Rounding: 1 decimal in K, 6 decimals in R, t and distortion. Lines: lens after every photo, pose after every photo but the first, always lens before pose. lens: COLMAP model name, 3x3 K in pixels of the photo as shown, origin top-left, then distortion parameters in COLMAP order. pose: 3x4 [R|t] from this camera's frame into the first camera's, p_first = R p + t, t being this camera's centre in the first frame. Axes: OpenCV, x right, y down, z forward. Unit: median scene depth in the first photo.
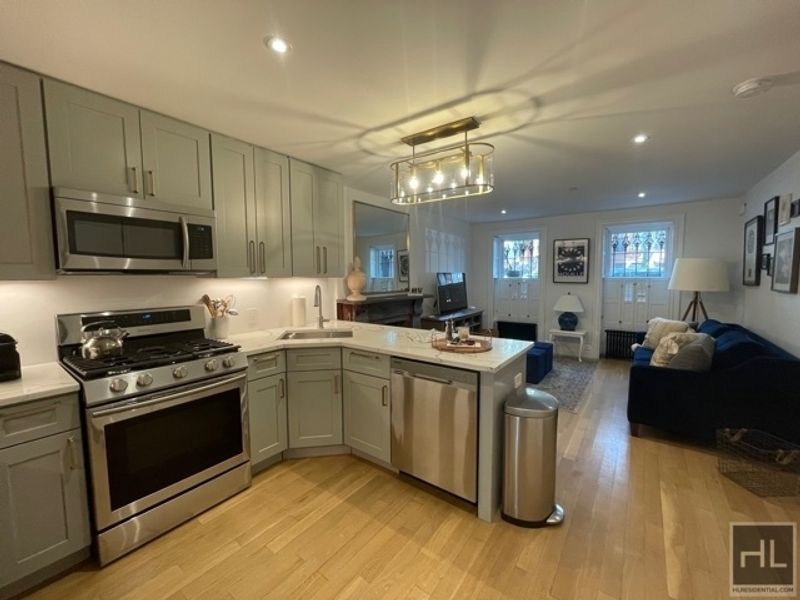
lens RADIAL K [[325.8, 0, 400.0], [0, 325.8, 300.0], [0, 0, 1]] dist [-0.000810, 0.009516]
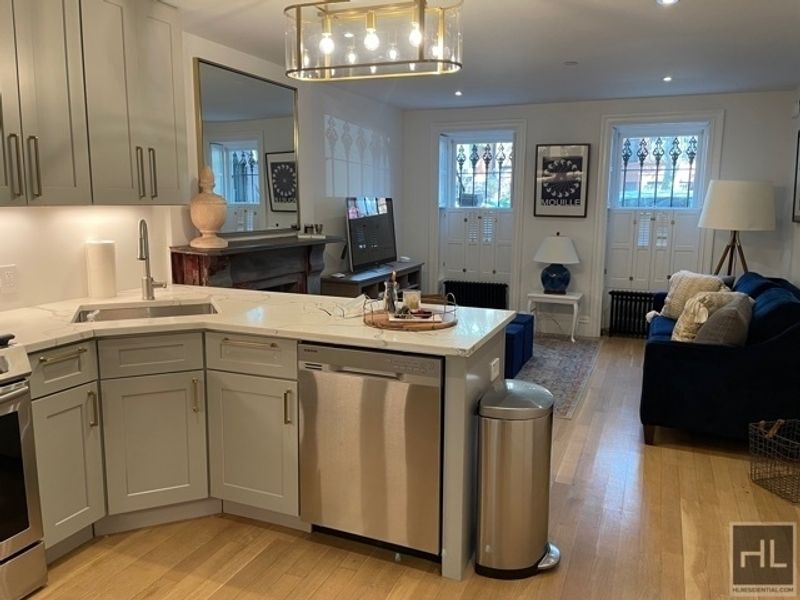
lens RADIAL K [[613.8, 0, 400.1], [0, 613.8, 286.7], [0, 0, 1]] dist [0.074859, -0.007867]
pose [[0.970725, -0.021131, 0.239262, -0.089551], [0.004456, 0.997536, 0.070018, -0.005747], [-0.240152, -0.066902, 0.968427, -0.111044]]
